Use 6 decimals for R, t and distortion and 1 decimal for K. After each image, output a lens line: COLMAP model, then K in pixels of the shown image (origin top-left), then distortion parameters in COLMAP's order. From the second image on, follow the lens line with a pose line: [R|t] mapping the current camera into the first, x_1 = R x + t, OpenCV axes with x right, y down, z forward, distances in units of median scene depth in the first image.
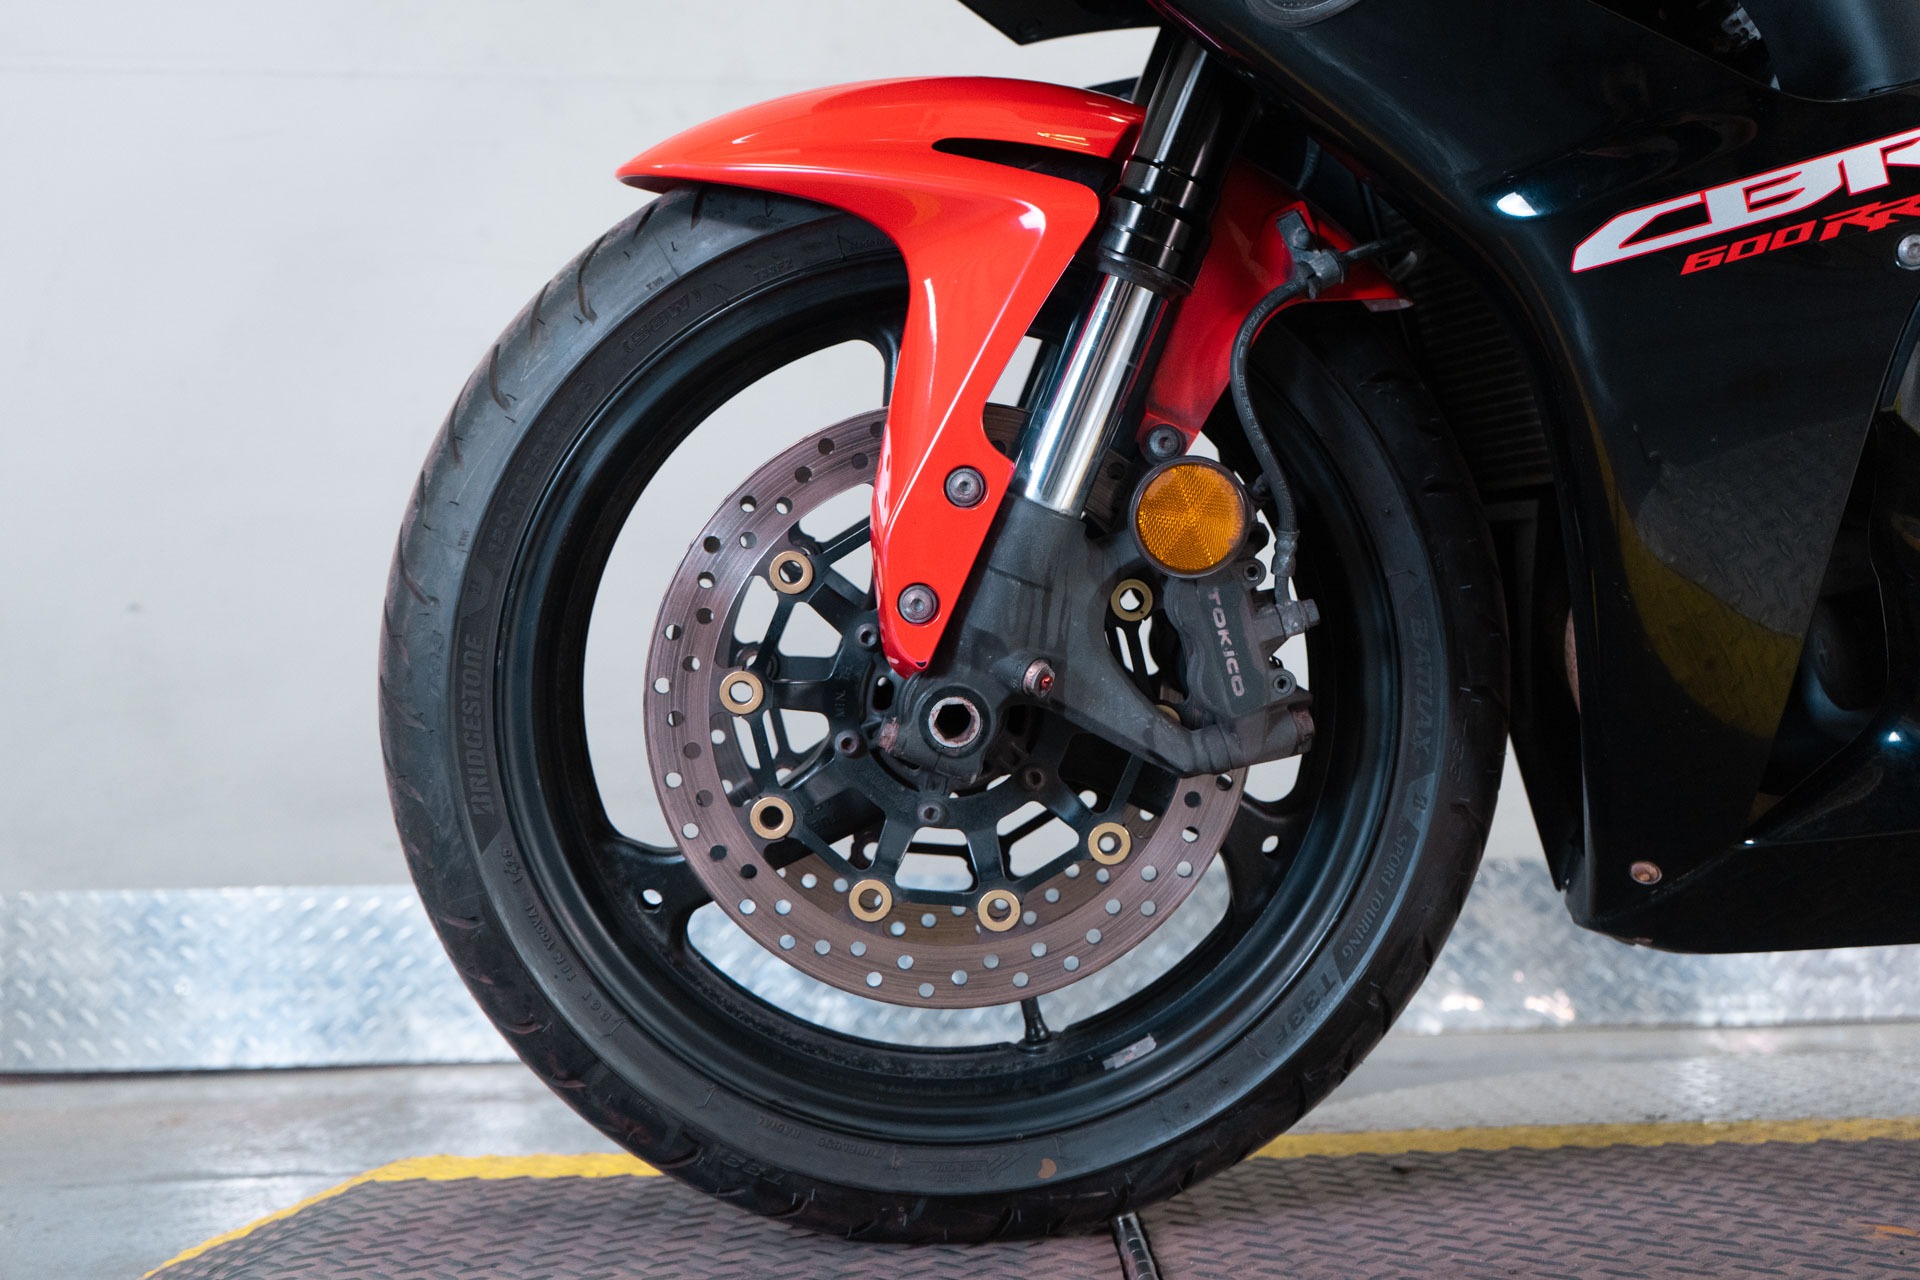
lens RADIAL K [[2239.3, 0, 958.3], [0, 2239.3, 645.1], [0, 0, 1]] dist [0.023541, -0.013092]
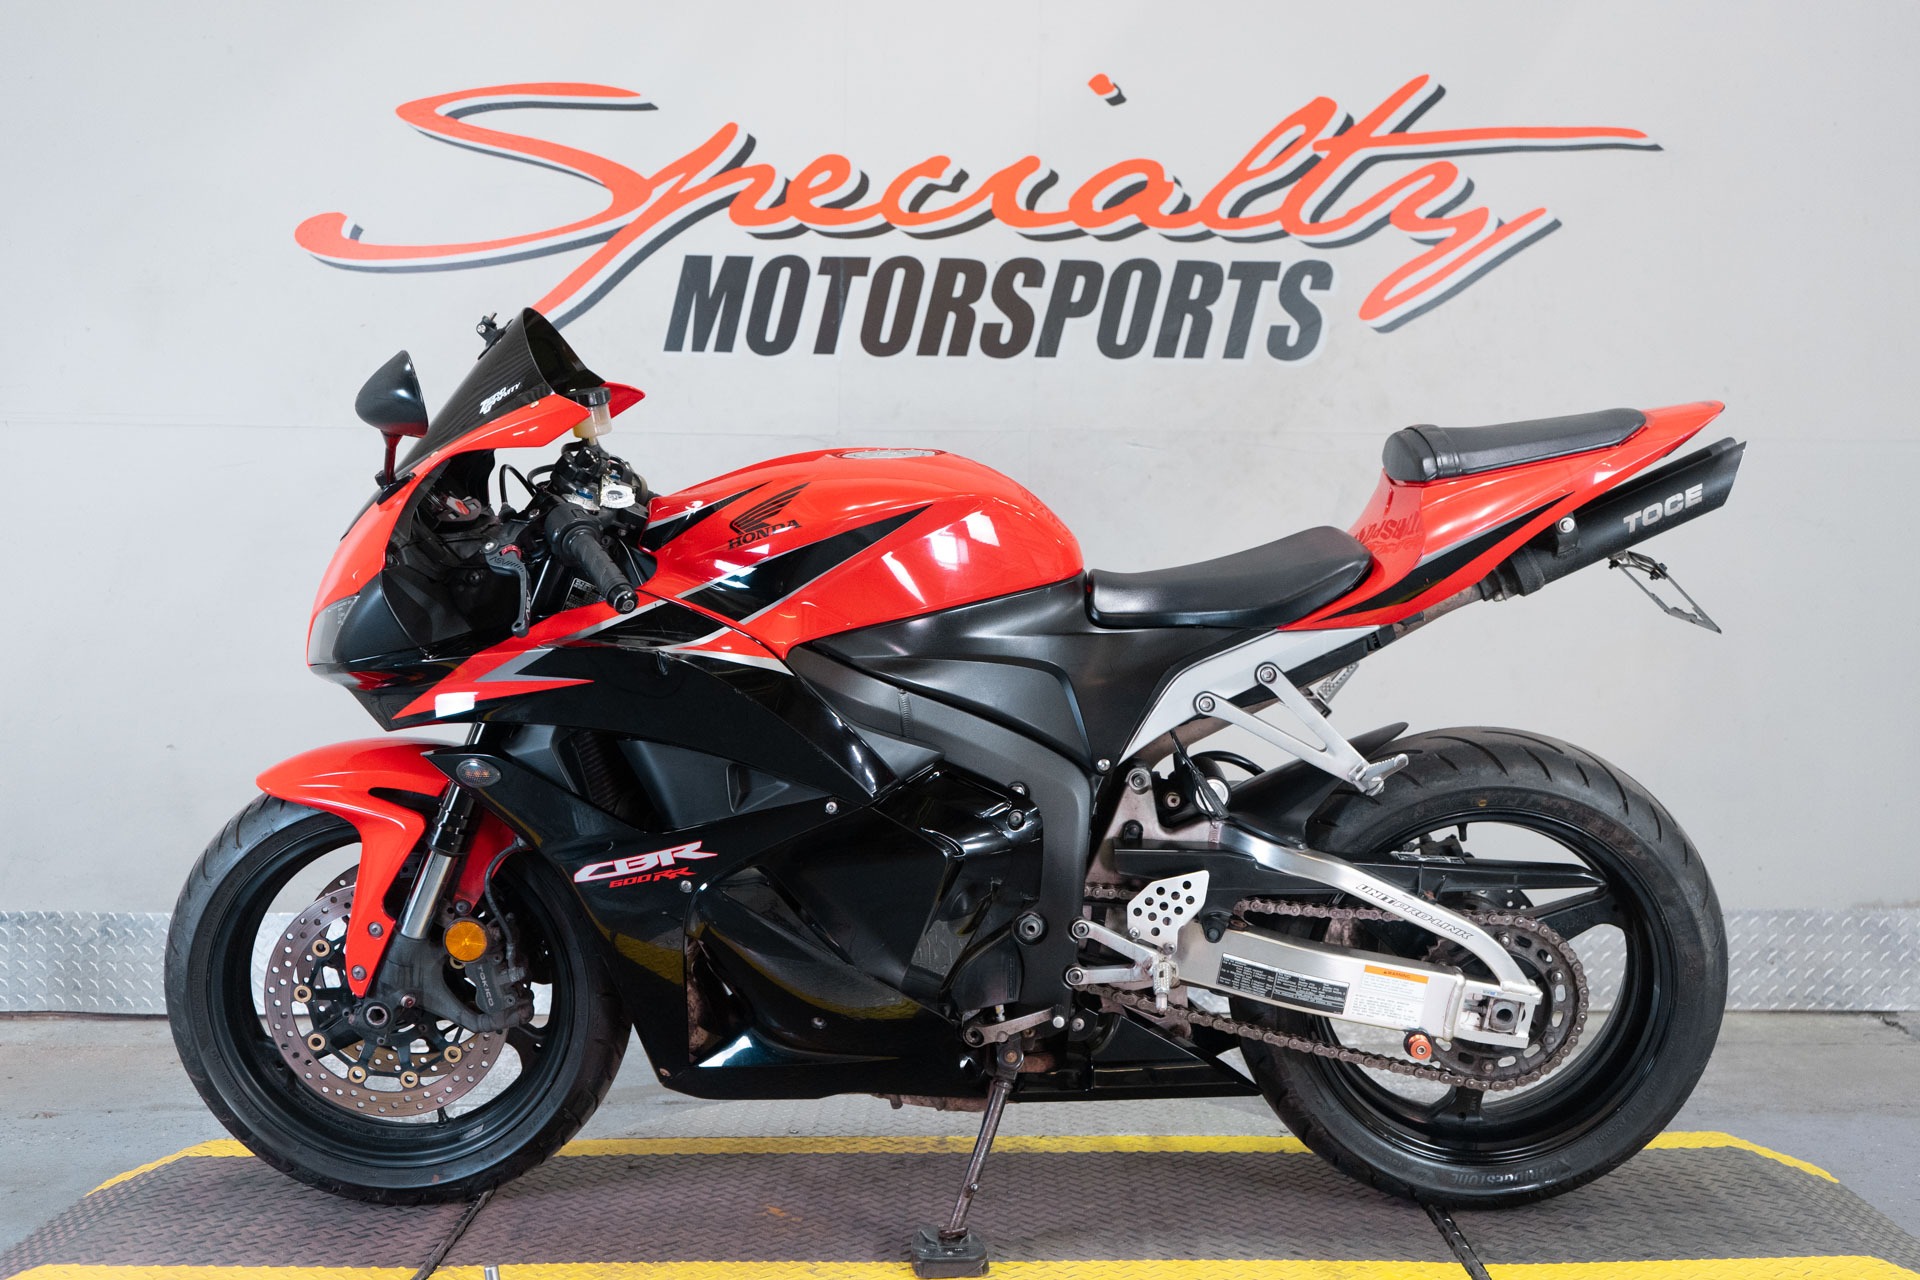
lens RADIAL K [[2127.8, 0, 964.9], [0, 2127.8, 632.4], [0, 0, 1]] dist [0.010483, 0.012068]
pose [[0.999560, 0.018650, -0.023071, 0.705041], [-0.016543, 0.995952, 0.088356, -0.617051], [0.024625, -0.087935, 0.995822, -1.344341]]
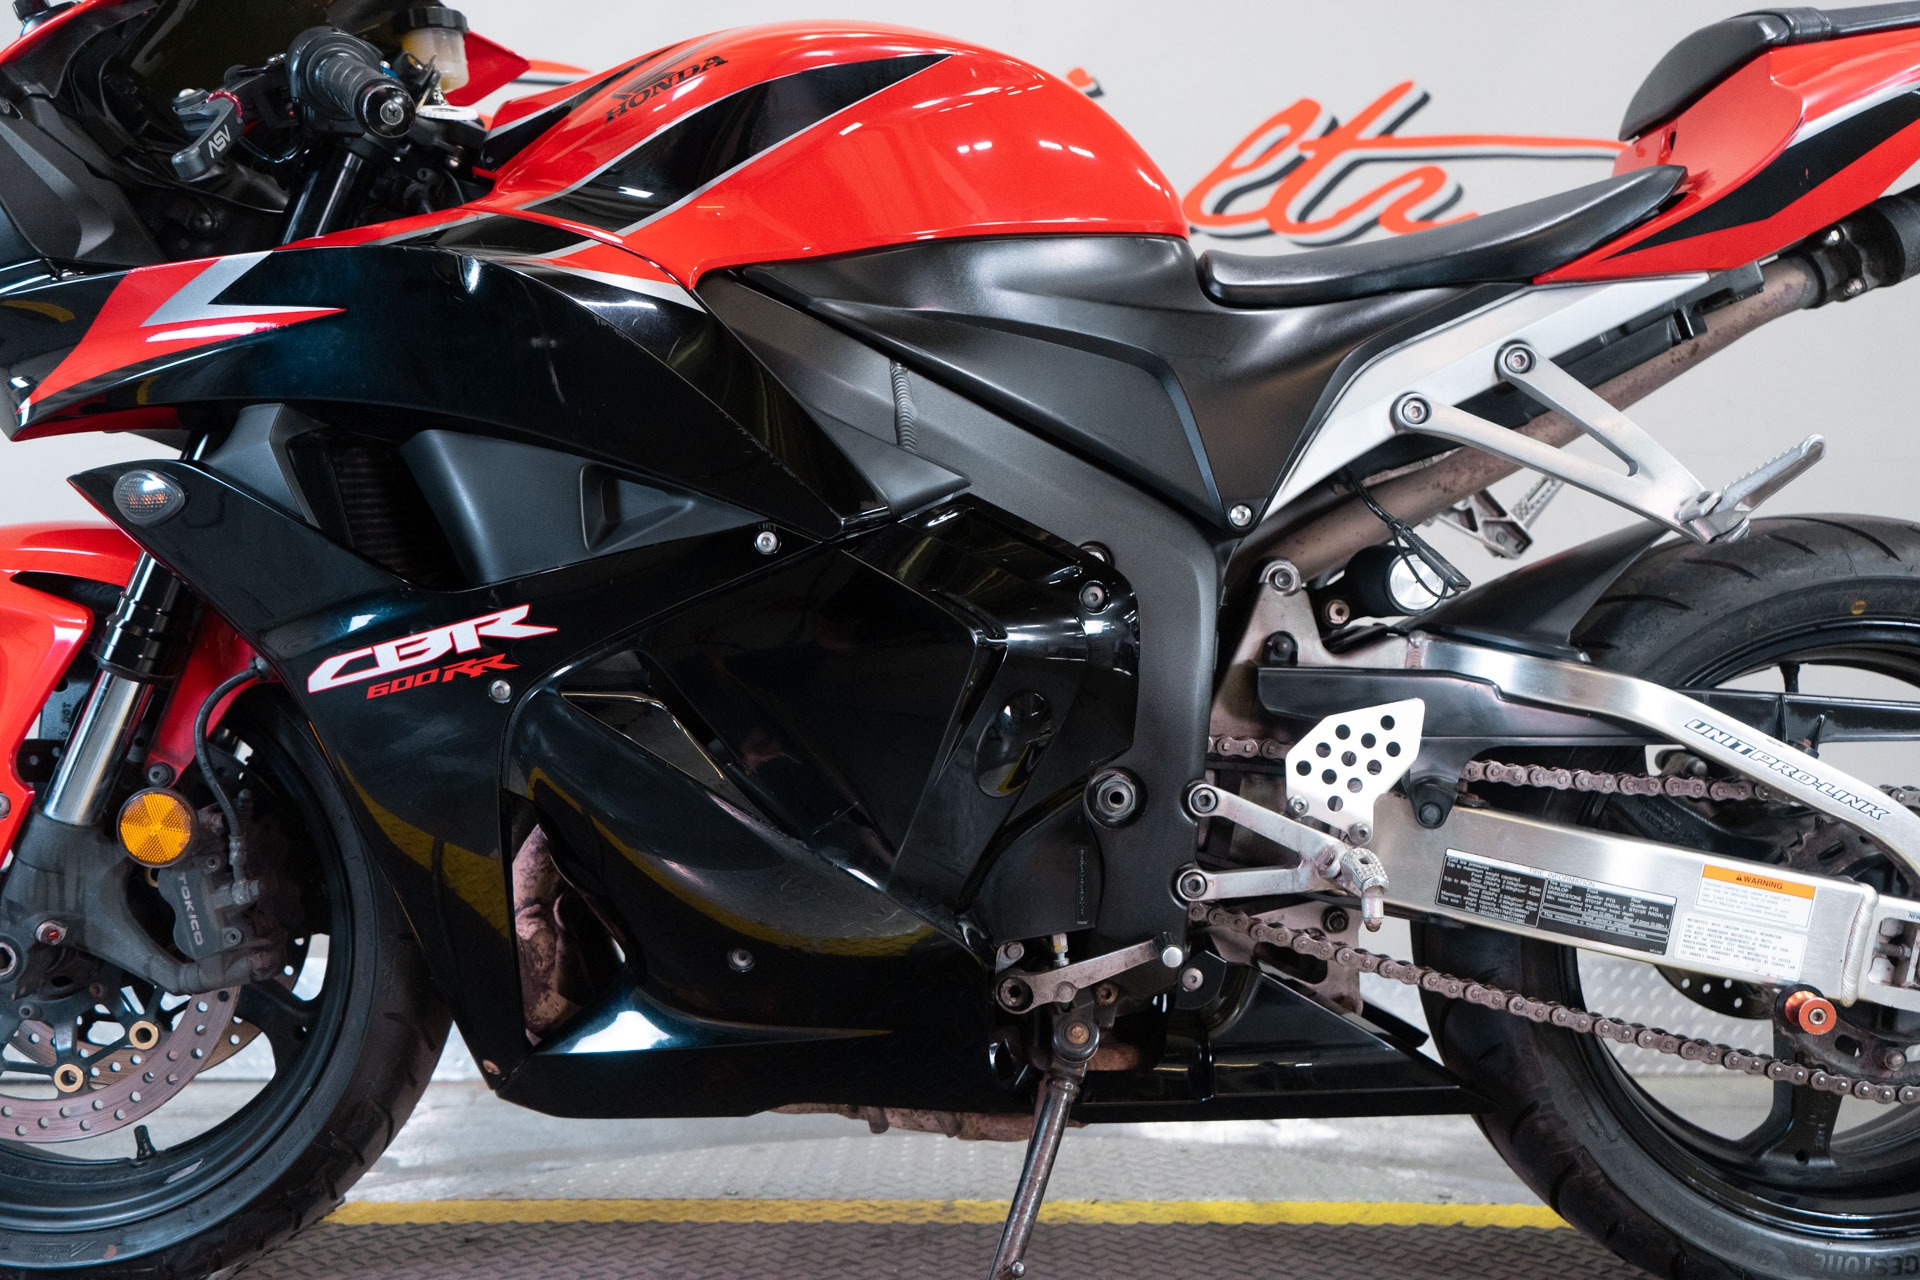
lens RADIAL K [[1544.7, 0, 966.1], [0, 1544.7, 639.4], [0, 0, 1]] dist [-0.006054, 0.004024]
pose [[0.999538, 0.026120, -0.015557, 0.648145], [-0.027009, 0.997833, -0.060002, -0.133202], [0.013956, 0.060395, 0.998077, -0.039758]]
